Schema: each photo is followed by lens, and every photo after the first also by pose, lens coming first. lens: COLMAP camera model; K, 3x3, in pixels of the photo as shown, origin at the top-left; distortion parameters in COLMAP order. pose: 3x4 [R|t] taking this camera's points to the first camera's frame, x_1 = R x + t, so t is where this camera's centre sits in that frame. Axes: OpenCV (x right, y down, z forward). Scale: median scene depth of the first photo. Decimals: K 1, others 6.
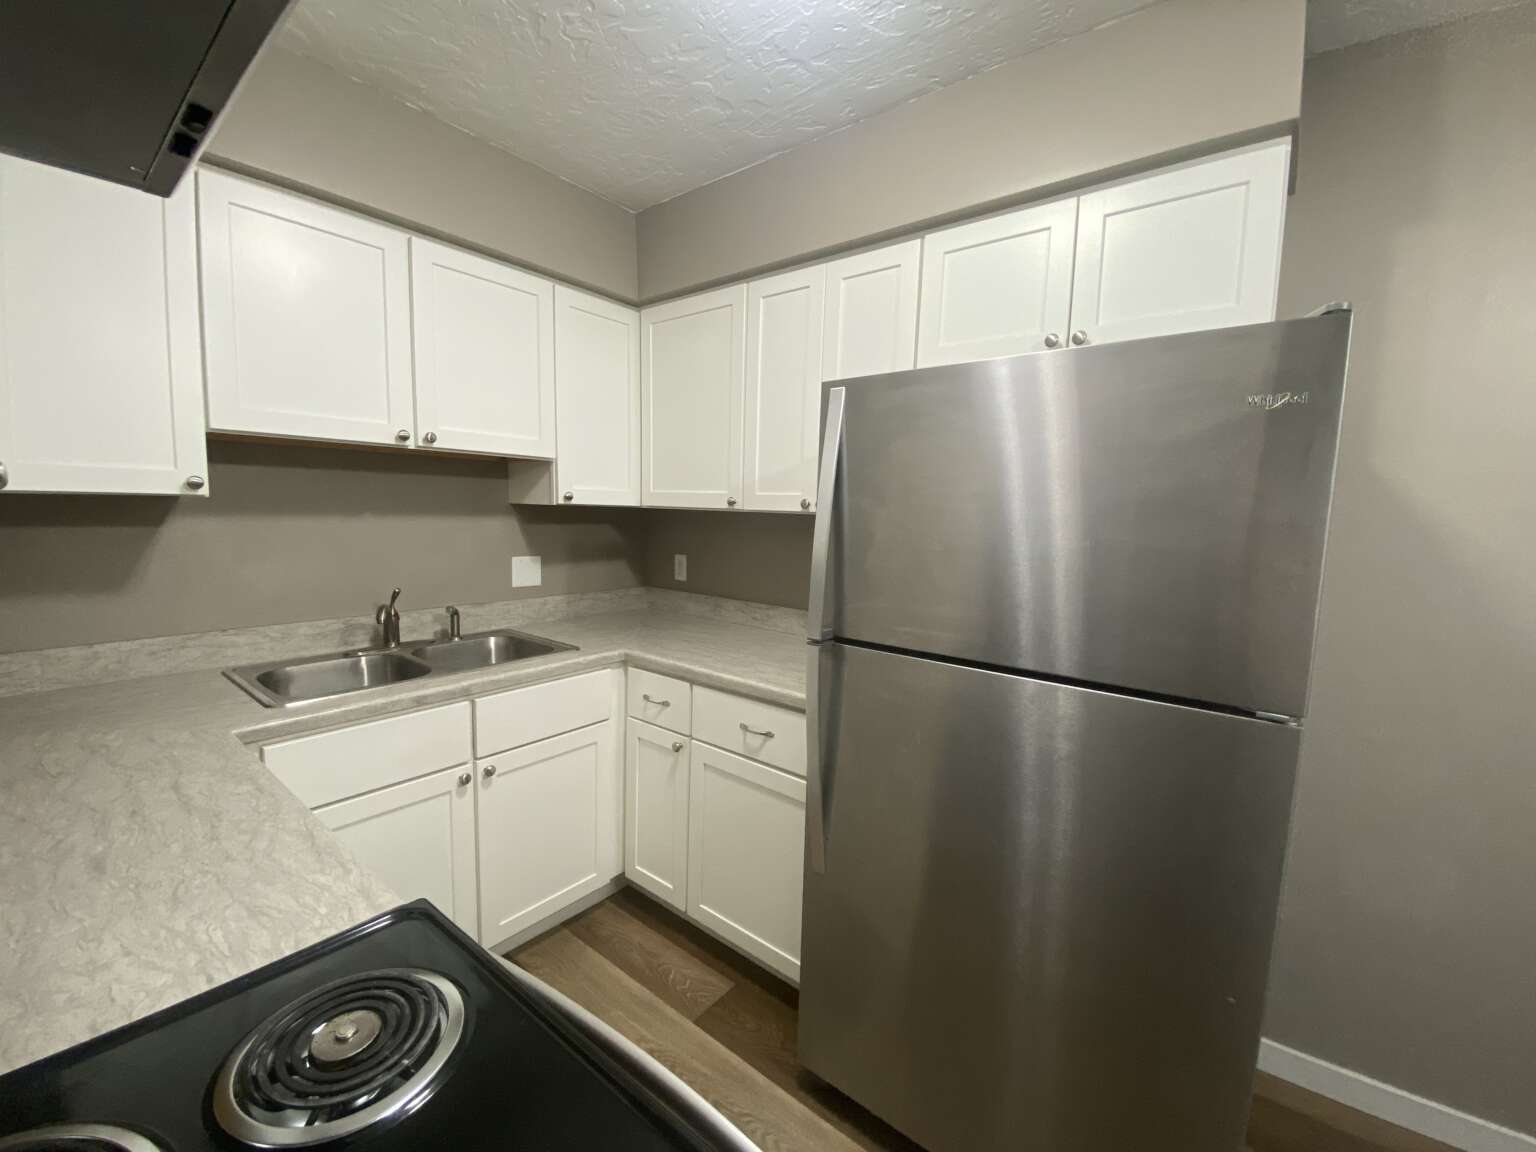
lens RADIAL K [[619.5, 0, 769.9], [0, 619.5, 576.1], [0, 0, 1]] dist [0.031060, -0.026968]
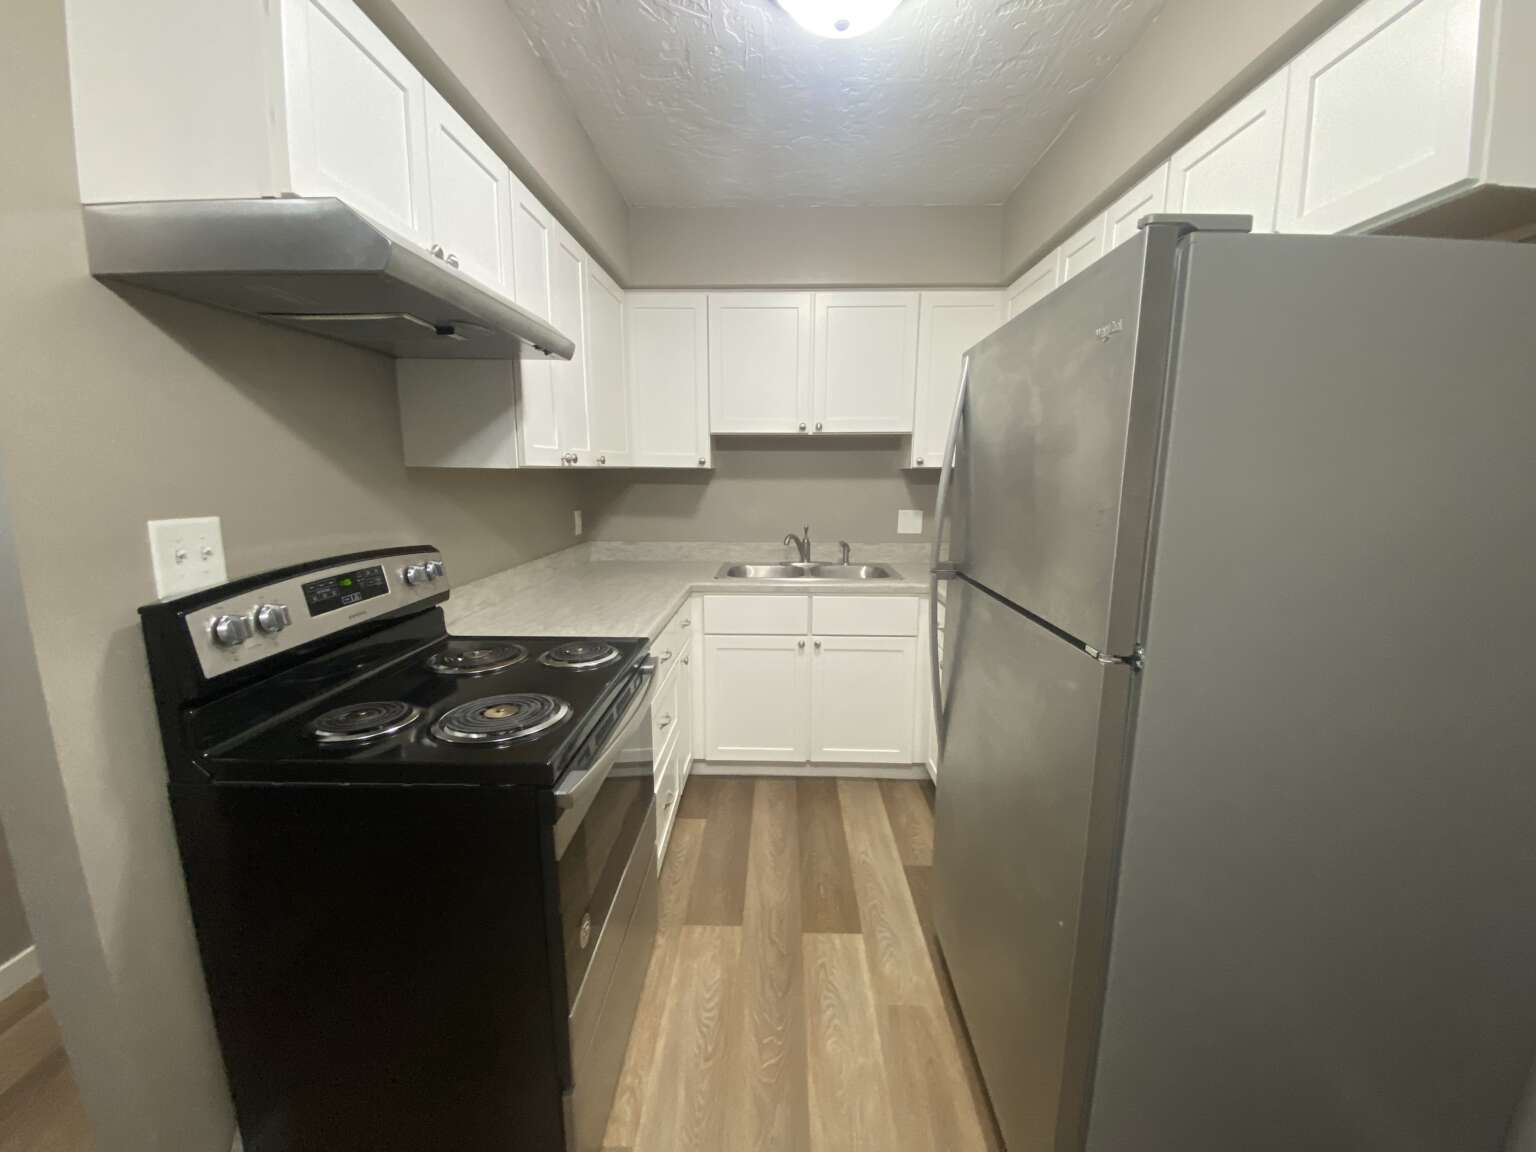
lens RADIAL K [[619.2, 0, 761.8], [0, 619.2, 573.1], [0, 0, 1]] dist [0.058208, -0.044605]
pose [[0.590413, 0.104727, -0.800278, 0.622997], [-0.073780, 0.994397, 0.075699, 0.031220], [0.803722, 0.014351, 0.594832, -0.014528]]
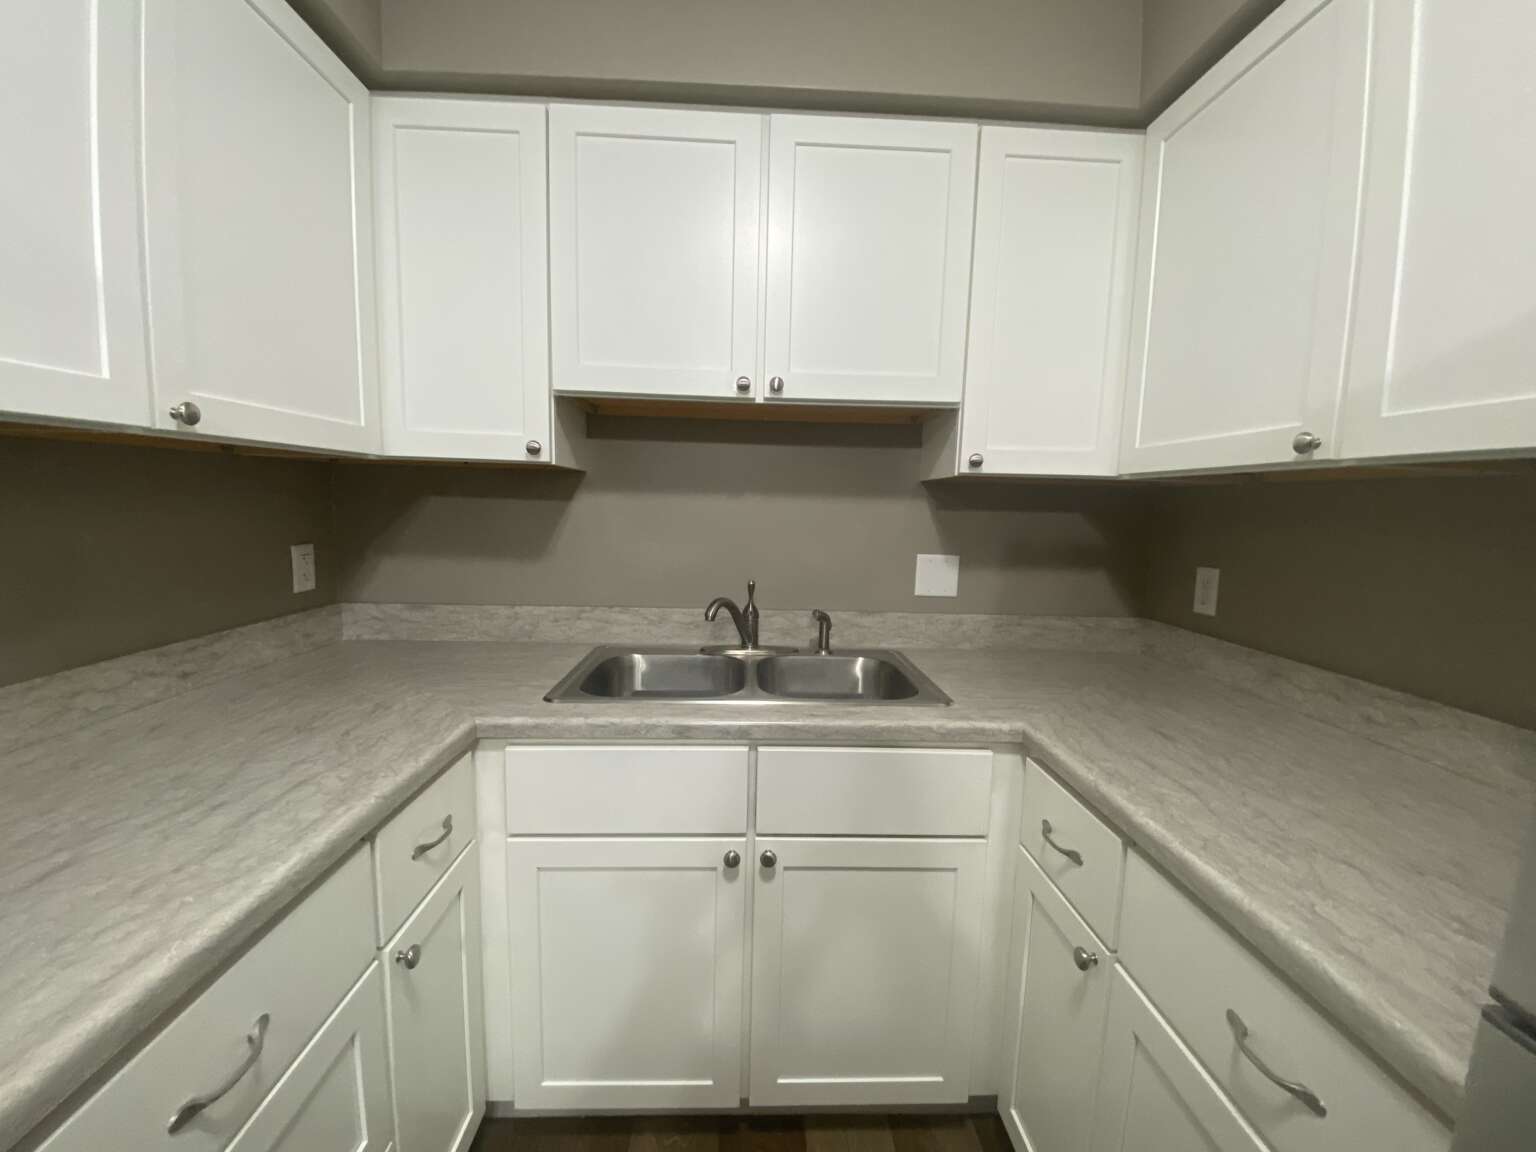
lens RADIAL K [[619.5, 0, 769.9], [0, 619.5, 576.1], [0, 0, 1]] dist [0.031060, -0.026968]
pose [[0.650696, 0.075723, -0.755553, 0.034575], [-0.090222, 0.995677, 0.022088, -0.006410], [0.753959, 0.053795, 0.654715, 0.508521]]
